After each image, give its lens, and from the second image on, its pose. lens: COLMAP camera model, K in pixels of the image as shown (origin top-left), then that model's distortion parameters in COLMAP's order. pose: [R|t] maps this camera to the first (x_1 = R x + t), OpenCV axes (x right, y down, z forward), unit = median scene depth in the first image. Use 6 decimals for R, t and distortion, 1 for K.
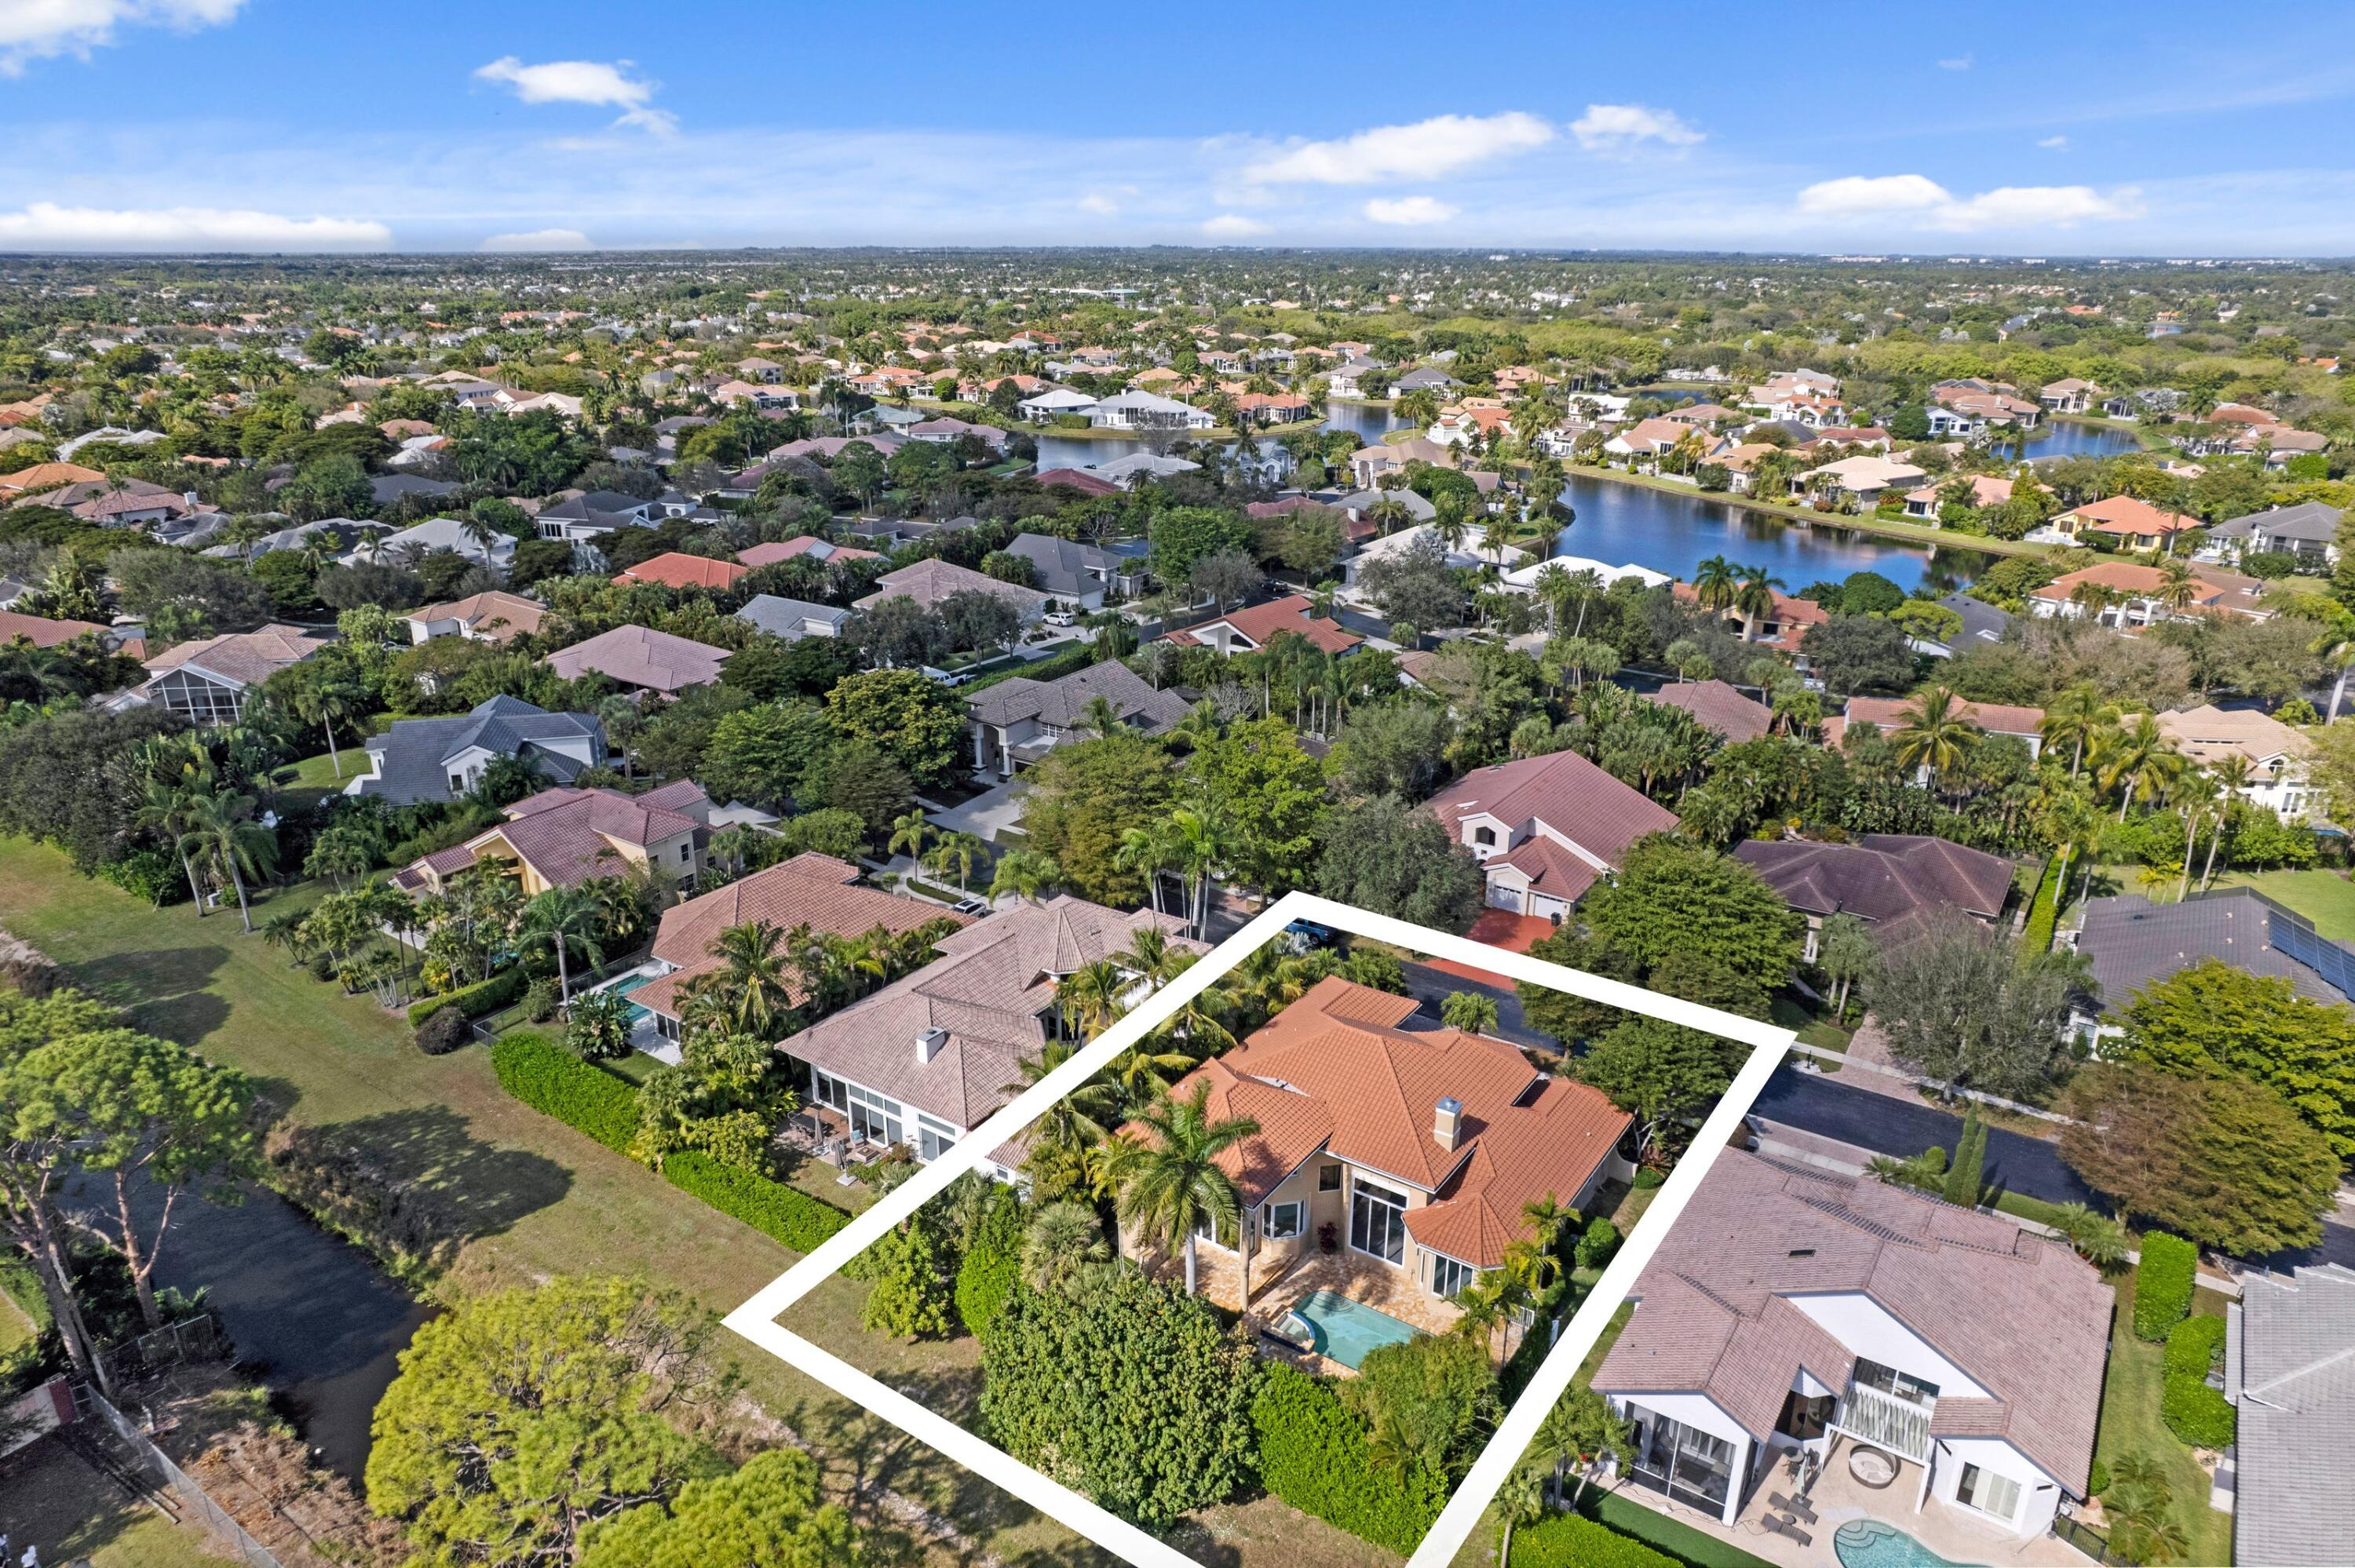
lens RADIAL K [[1524.4, 0, 1172.4], [0, 1524.4, 736.5], [0, 0, 1]] dist [-0.066402, 0.058336]
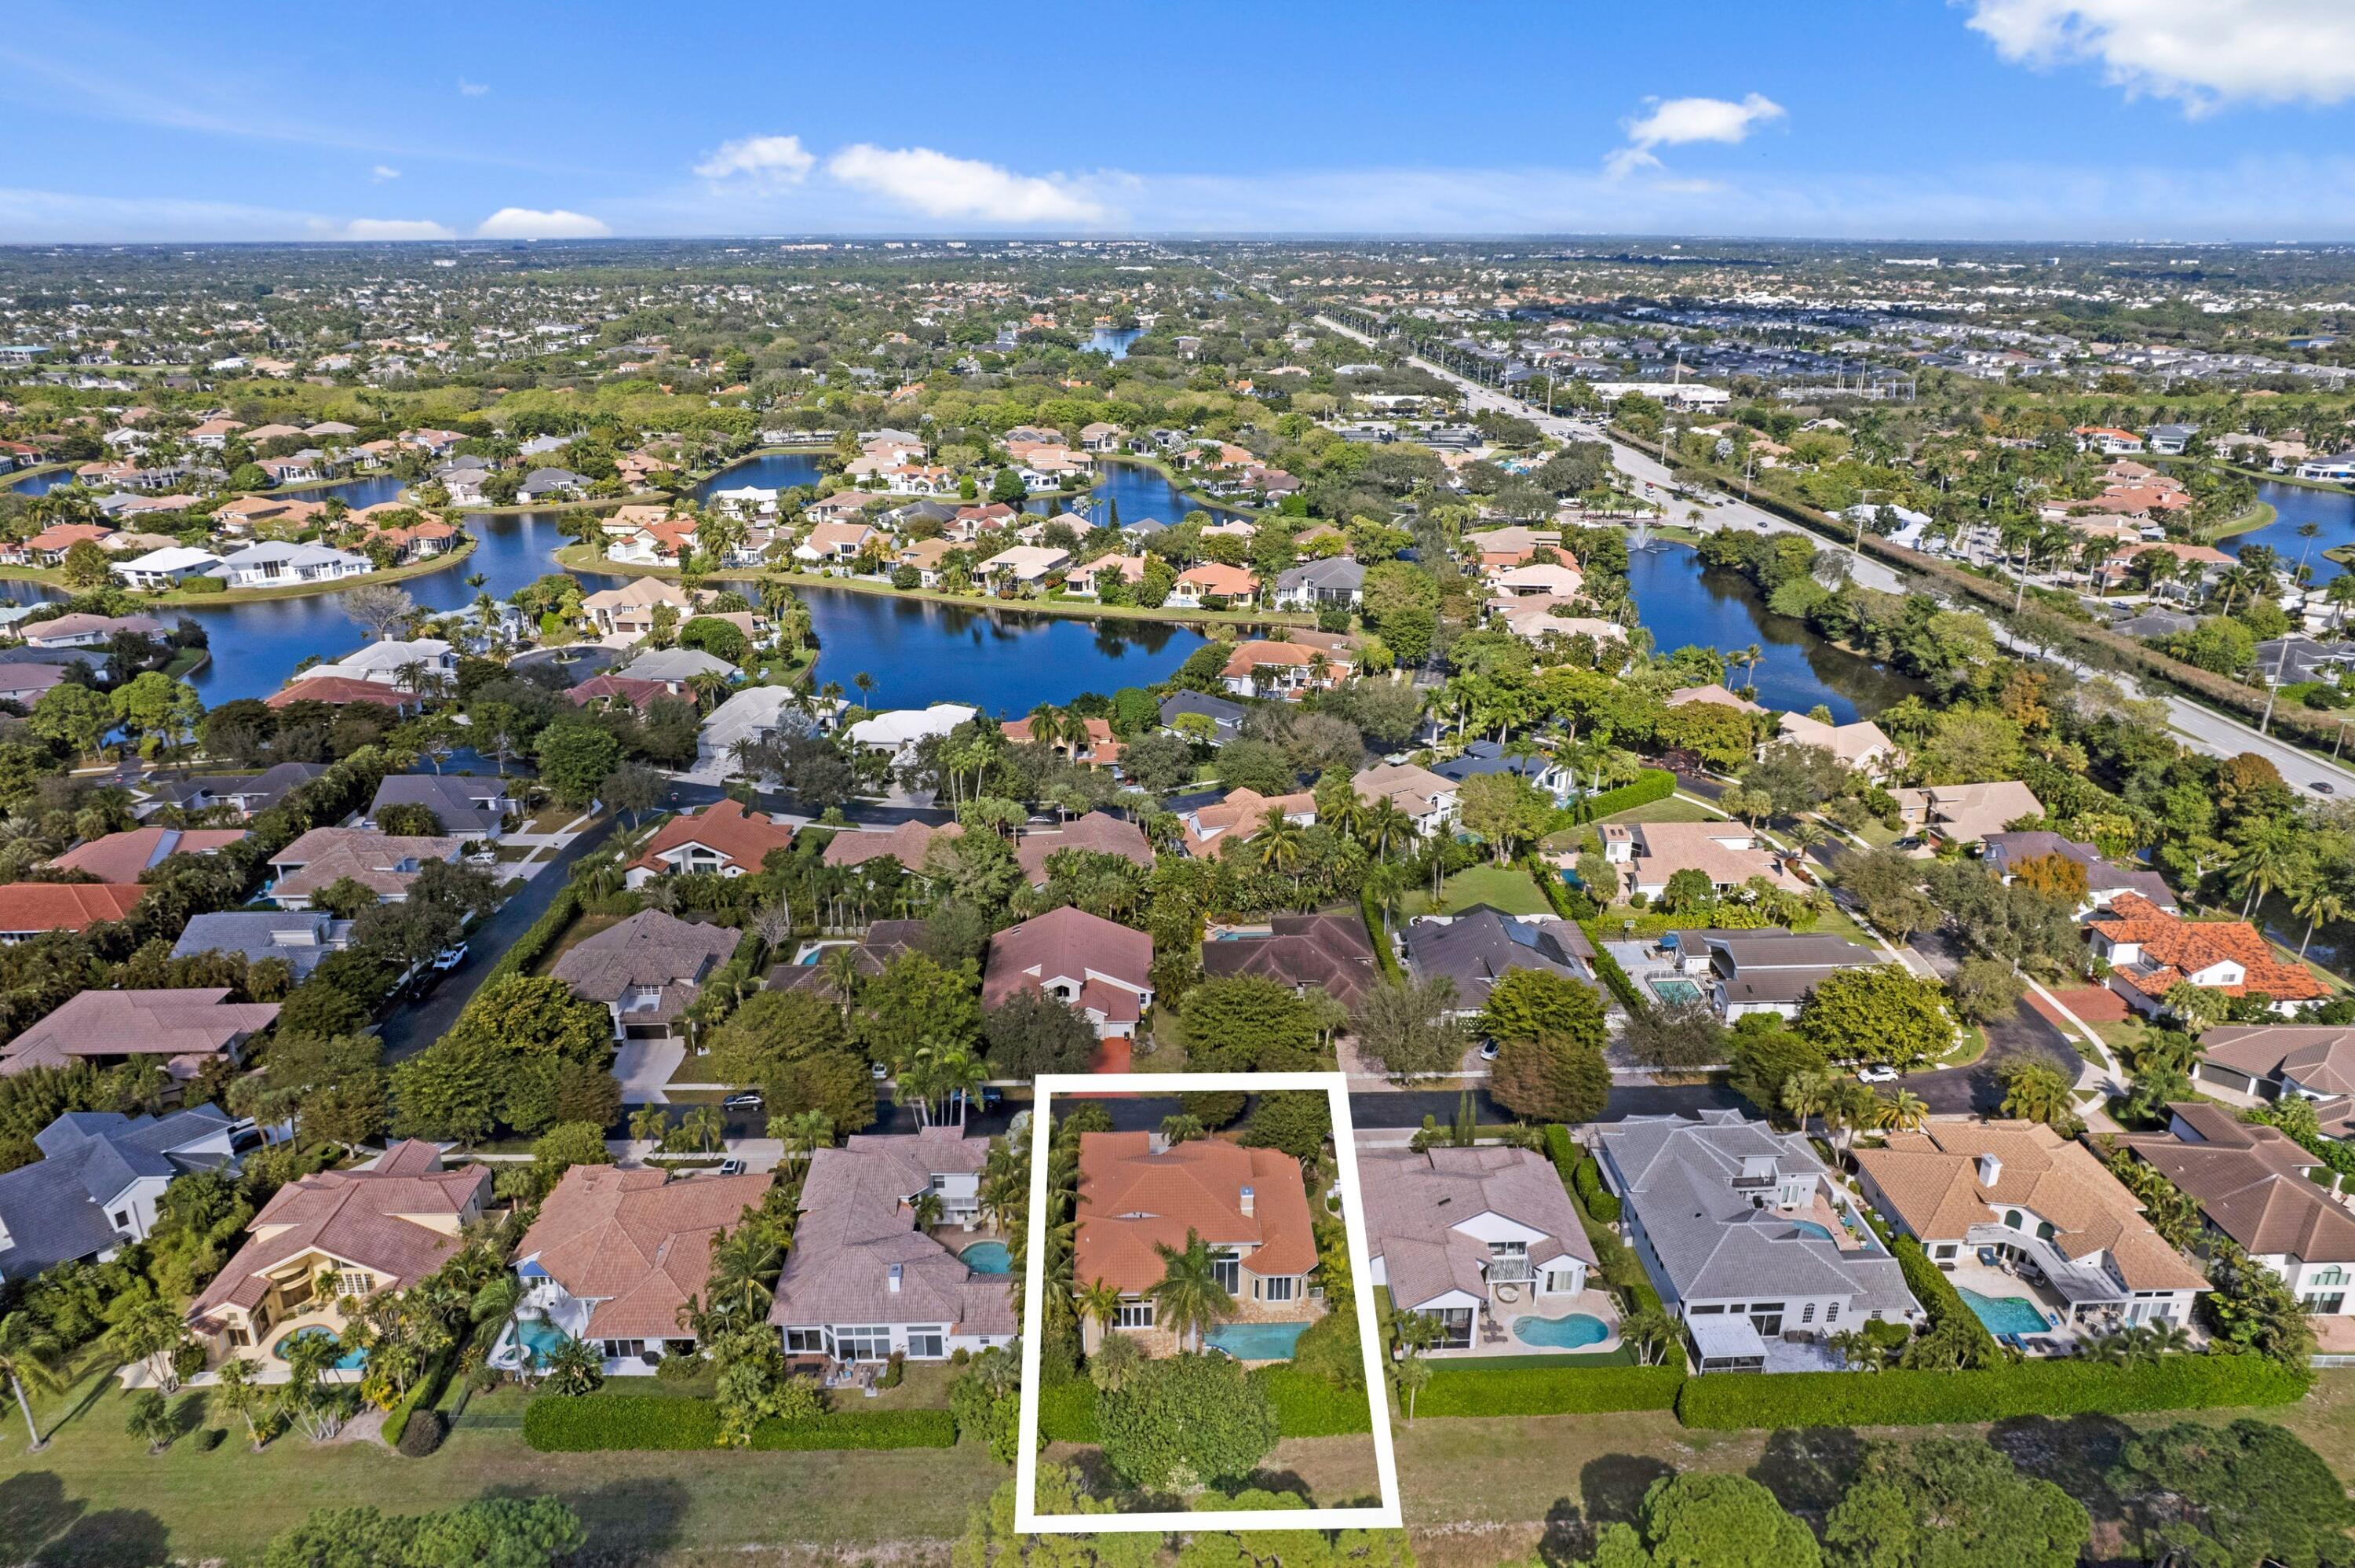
lens RADIAL K [[1552.7, 0, 1172.8], [0, 1552.7, 727.0], [0, 0, 1]] dist [-0.069954, 0.067150]
pose [[0.806166, -0.186529, 0.561519, -0.192129], [0.191272, 0.980211, 0.051006, -0.093207], [-0.559921, 0.066284, 0.825890, -0.102112]]
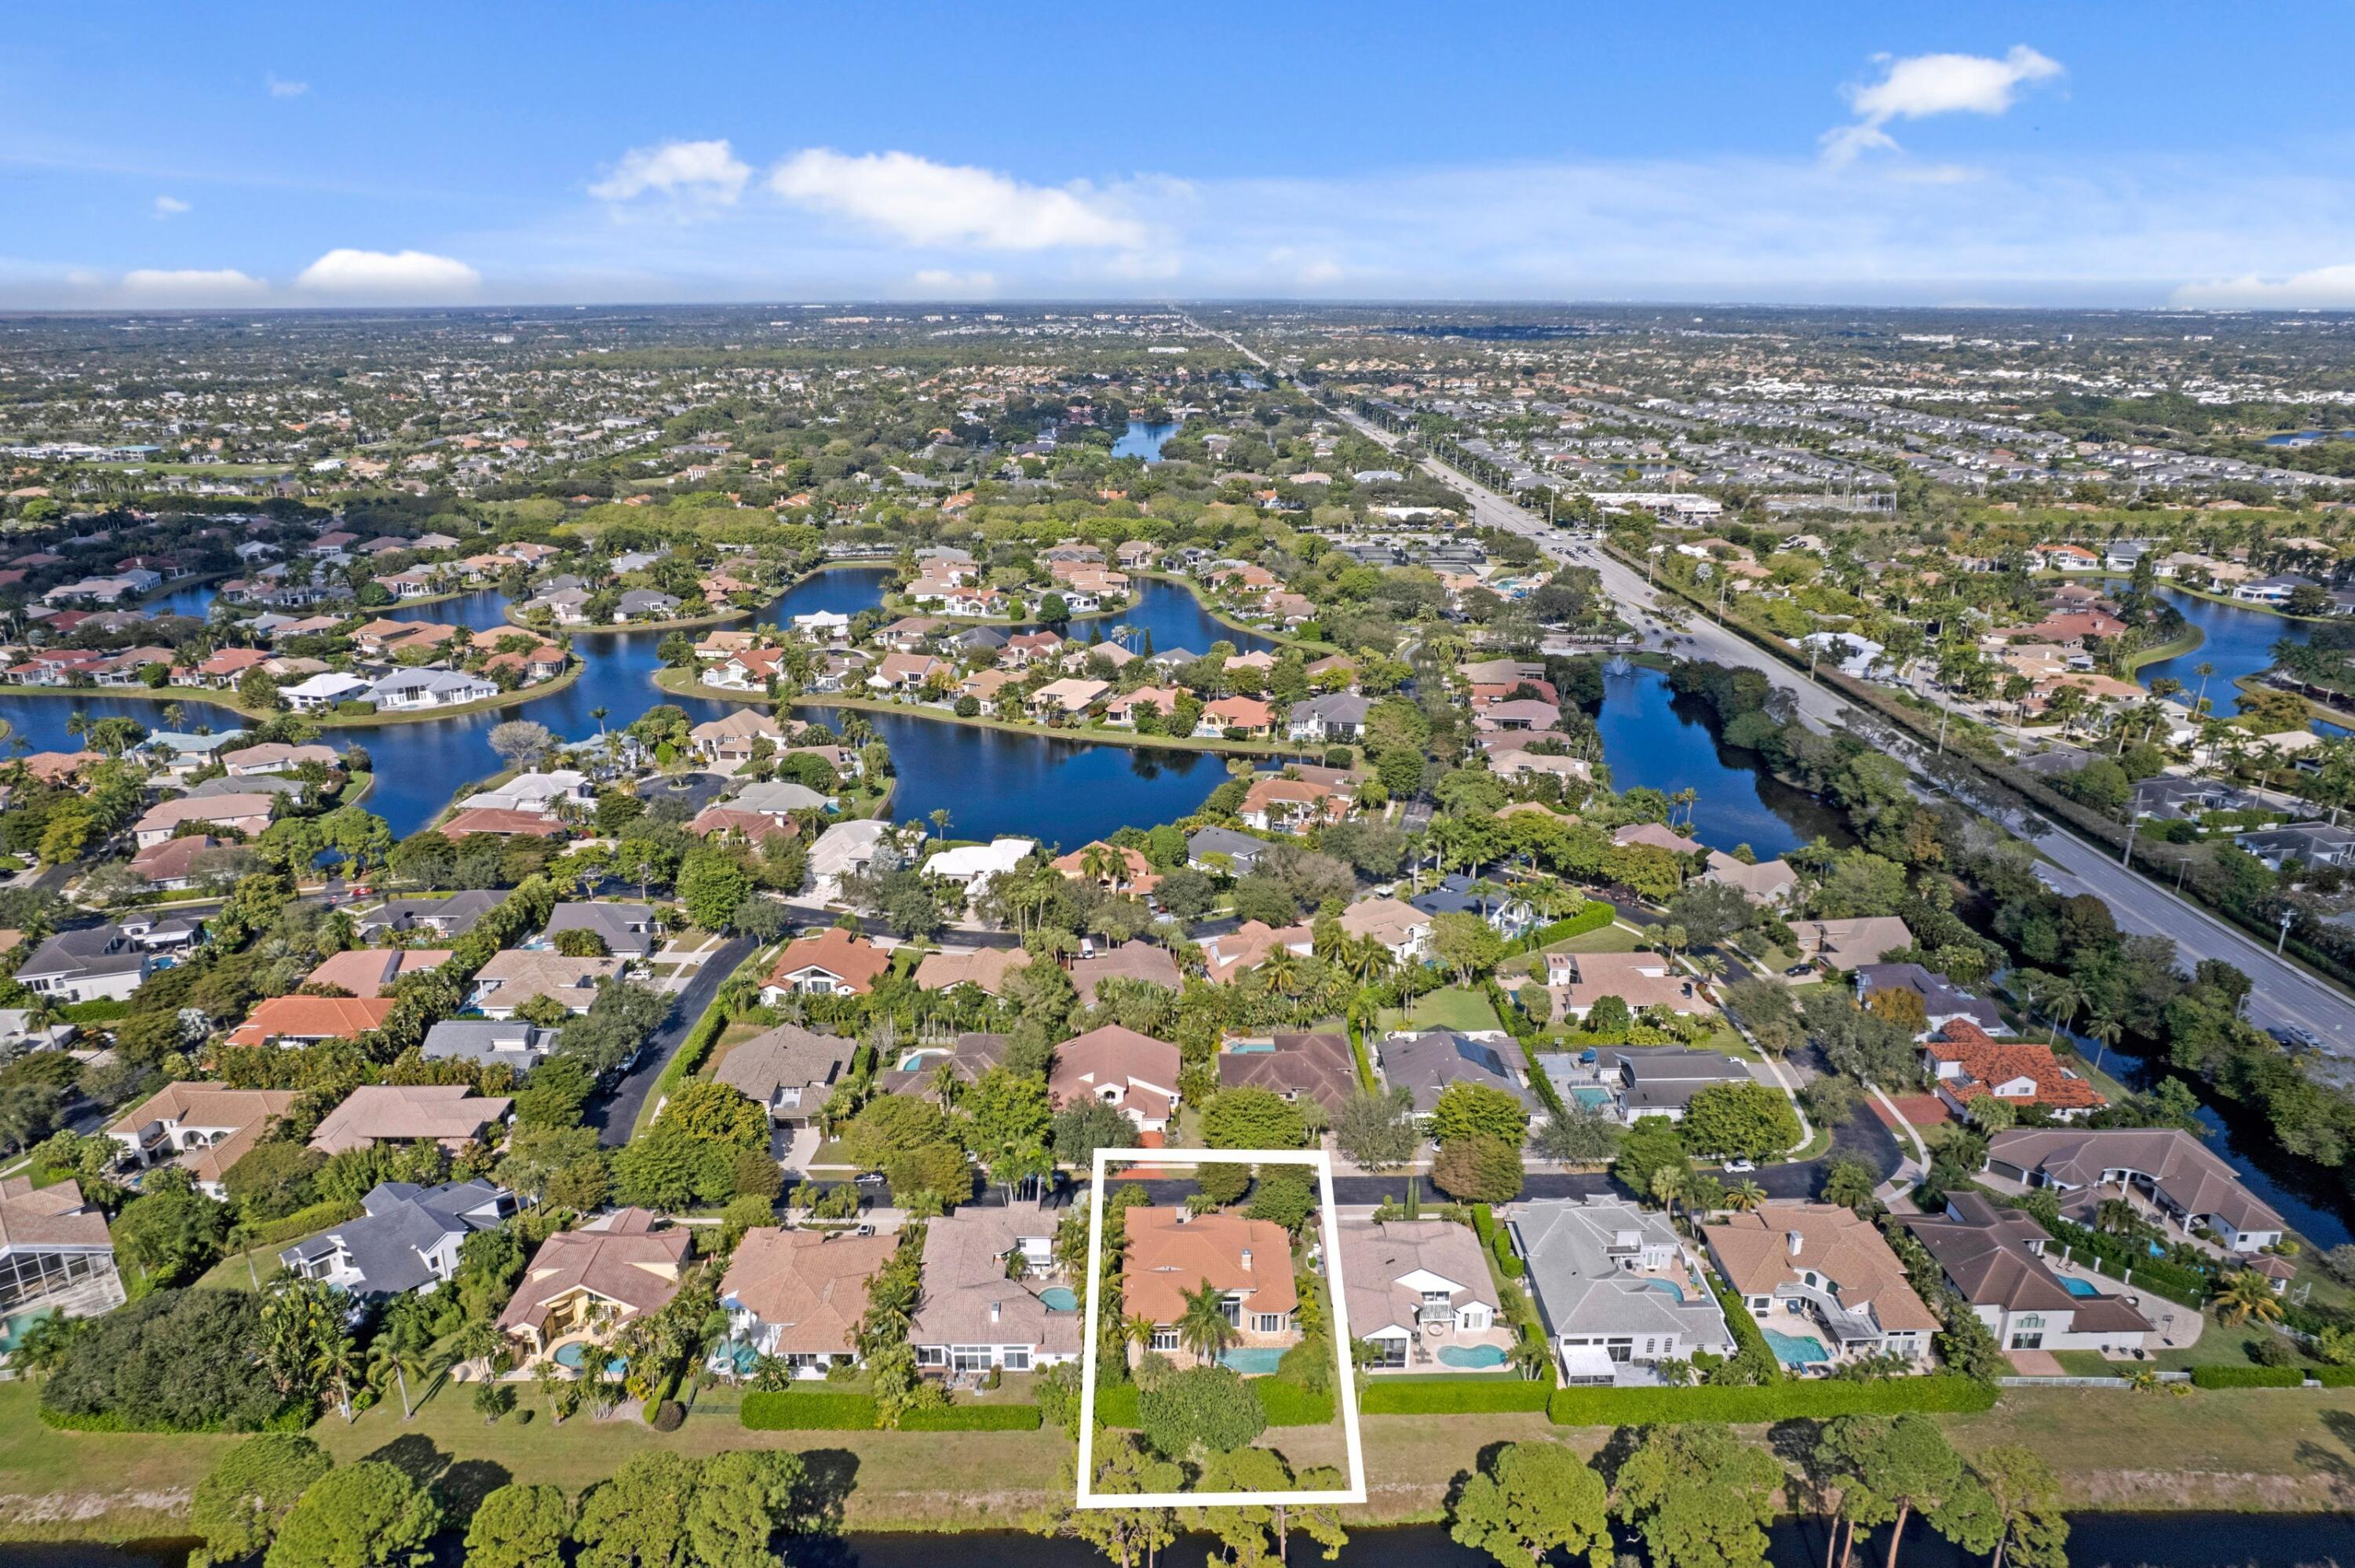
lens RADIAL K [[1524.4, 0, 1172.4], [0, 1524.4, 736.5], [0, 0, 1]] dist [-0.066402, 0.058336]
pose [[0.818078, -0.163345, 0.551423, -0.273238], [0.187099, 0.982250, 0.013391, -0.150670], [-0.543822, 0.092216, 0.834118, -0.243679]]
